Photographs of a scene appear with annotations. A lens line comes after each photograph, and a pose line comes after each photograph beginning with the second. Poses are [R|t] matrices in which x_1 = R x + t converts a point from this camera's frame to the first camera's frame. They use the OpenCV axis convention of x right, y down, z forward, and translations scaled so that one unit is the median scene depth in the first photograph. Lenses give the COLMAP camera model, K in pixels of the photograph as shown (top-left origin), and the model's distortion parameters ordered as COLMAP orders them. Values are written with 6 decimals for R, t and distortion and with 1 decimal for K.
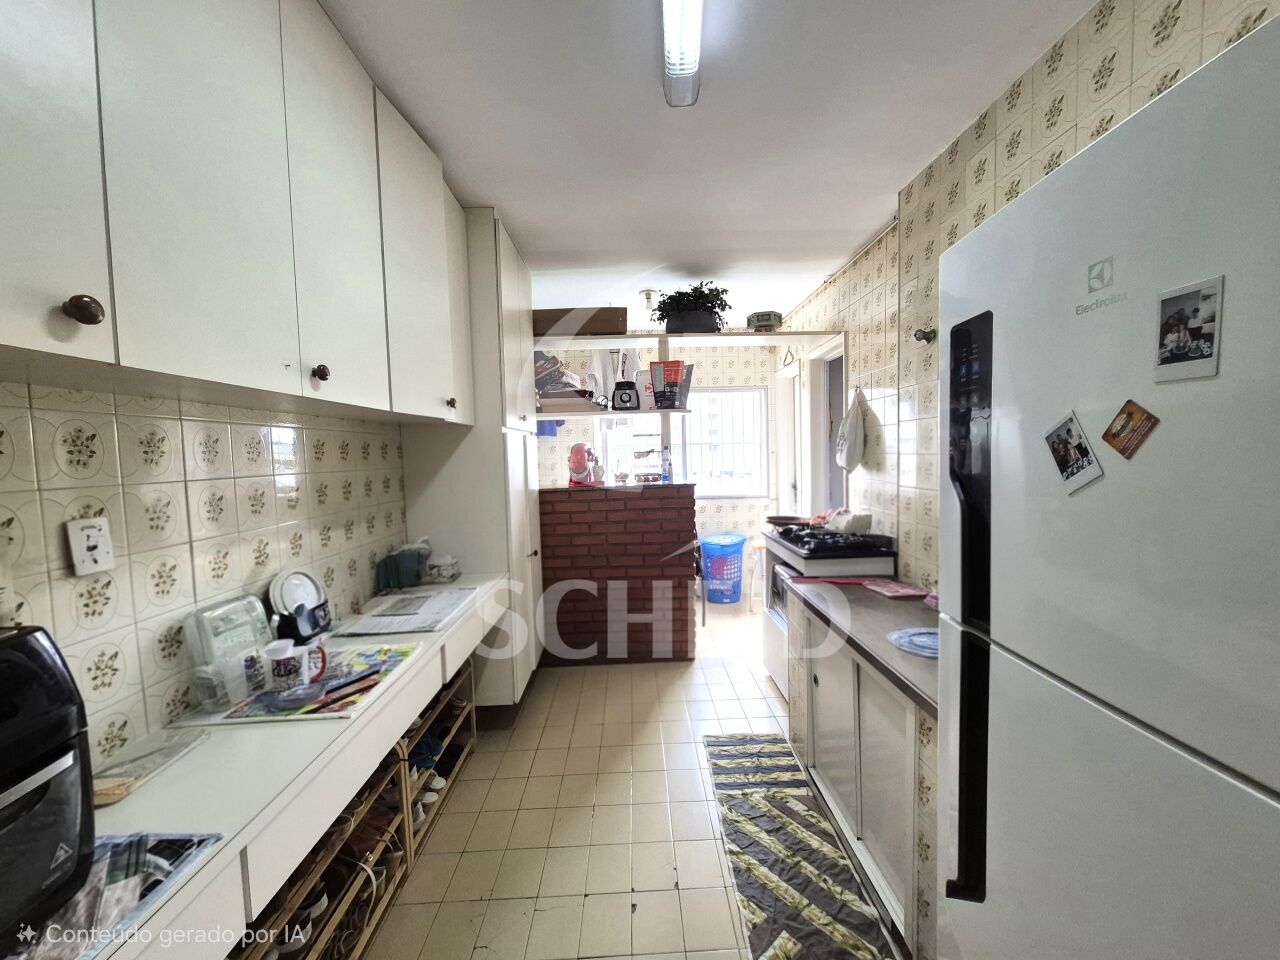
lens RADIAL K [[505.3, 0, 643.3], [0, 505.3, 481.2], [0, 0, 1]] dist [-0.000134, -0.000059]
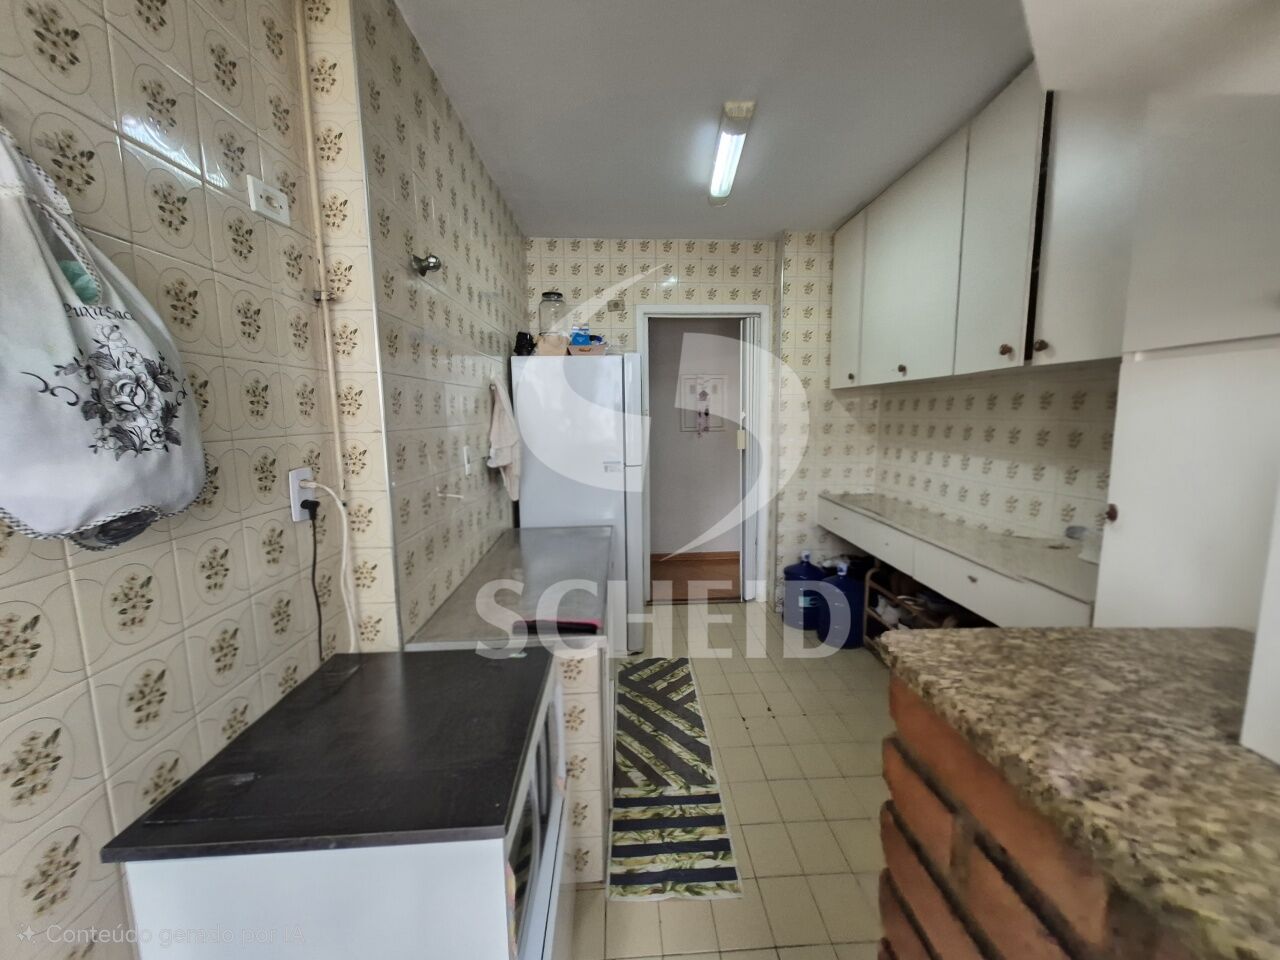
lens RADIAL K [[505.3, 0, 642.8], [0, 505.3, 478.7], [0, 0, 1]] dist [-0.000134, -0.000059]
pose [[-0.999242, 0.034988, -0.017086, 0.277799], [0.031167, 0.981744, 0.187637, -0.110568], [0.023339, 0.186962, -0.982090, 1.793806]]
